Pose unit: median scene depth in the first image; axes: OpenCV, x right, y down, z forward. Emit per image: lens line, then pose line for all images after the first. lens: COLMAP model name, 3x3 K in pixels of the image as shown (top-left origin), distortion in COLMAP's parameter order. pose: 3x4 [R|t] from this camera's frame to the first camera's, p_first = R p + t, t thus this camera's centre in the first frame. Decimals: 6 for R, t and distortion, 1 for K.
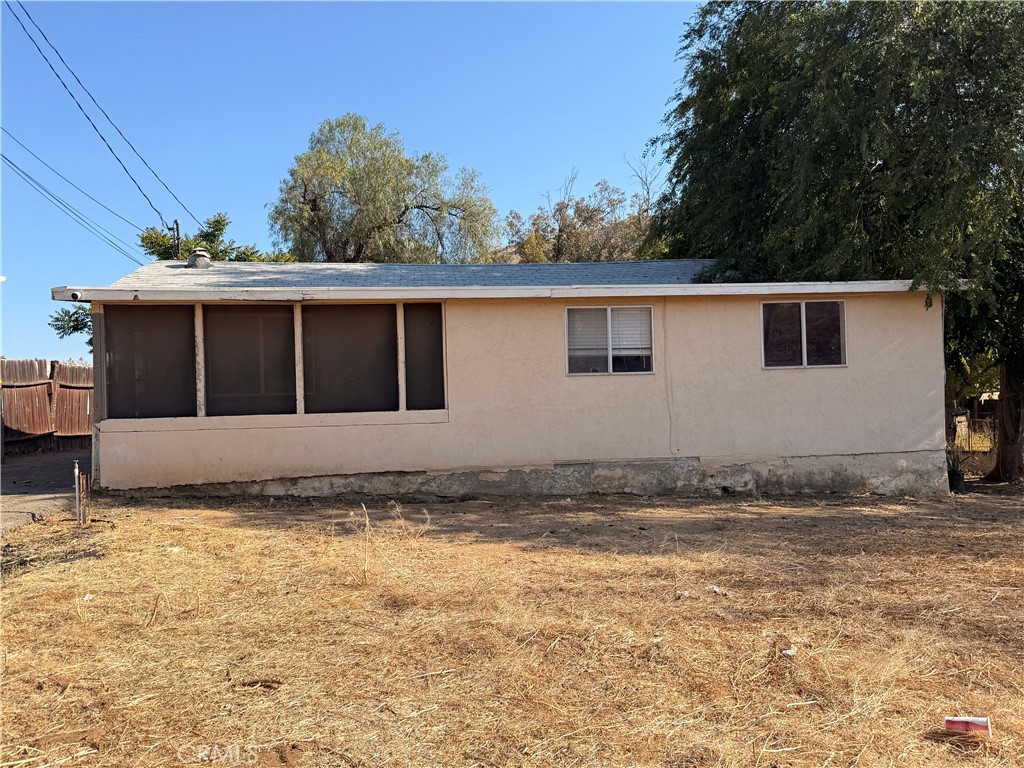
lens RADIAL K [[880.3, 0, 512.4], [0, 880.3, 390.5], [0, 0, 1]] dist [0.098856, -0.012103]
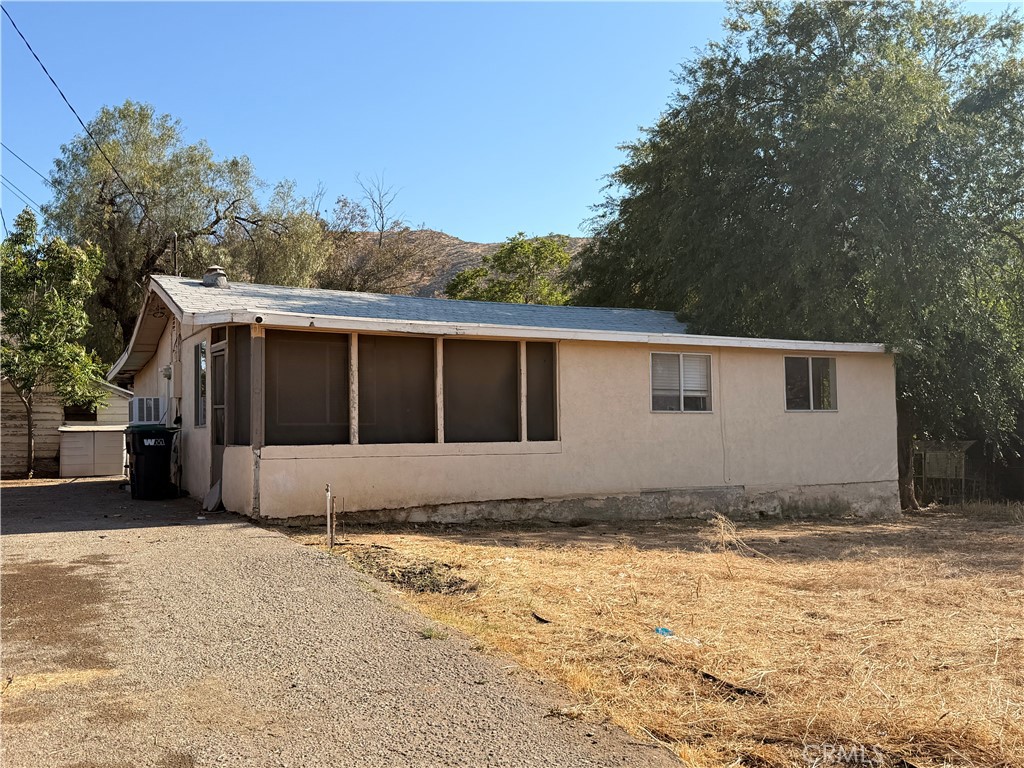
lens RADIAL K [[977.3, 0, 511.6], [0, 977.3, 378.7], [0, 0, 1]] dist [0.101085, 0.000000]
pose [[0.928554, 0.038105, 0.369235, -0.565609], [-0.019047, 0.998298, -0.055125, 0.012195], [-0.370707, 0.044154, 0.927700, -0.094612]]
